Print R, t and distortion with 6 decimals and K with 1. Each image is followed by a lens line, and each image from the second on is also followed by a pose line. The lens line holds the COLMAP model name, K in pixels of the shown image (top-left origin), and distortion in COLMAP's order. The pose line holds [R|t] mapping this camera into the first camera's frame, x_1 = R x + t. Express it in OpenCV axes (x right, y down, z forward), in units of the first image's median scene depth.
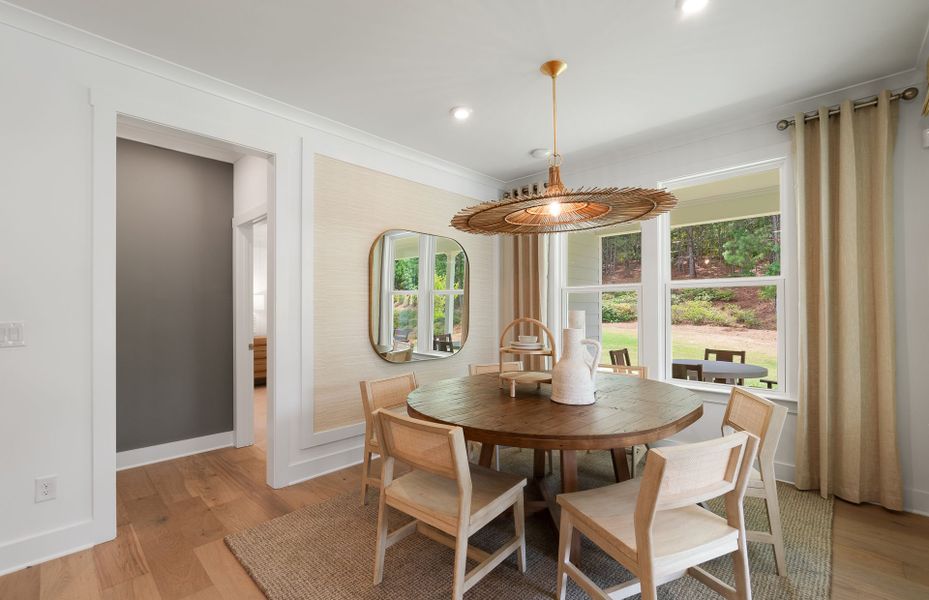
lens RADIAL K [[401.6, 0, 456.7], [0, 401.6, 304.6], [0, 0, 1]] dist [-0.000995, -0.000001]
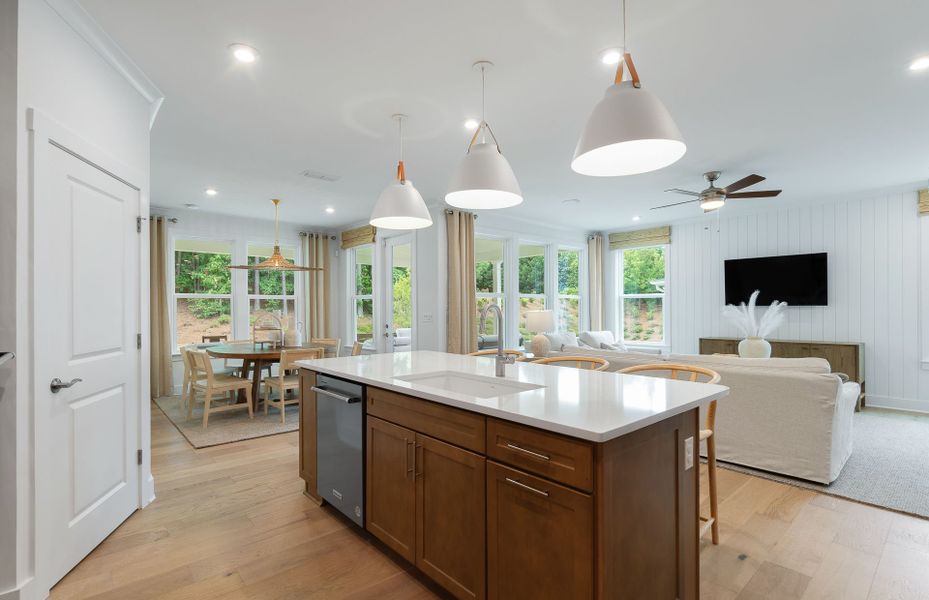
lens RADIAL K [[438.5, 0, 456.6], [0, 438.5, 306.9], [0, 0, 1]] dist [-0.002449, 0.000101]
pose [[0.079641, 0.004948, 0.996811, -1.826213], [-0.007407, 0.999963, -0.004372, 0.001184], [-0.996796, -0.007036, 0.079675, -0.166063]]
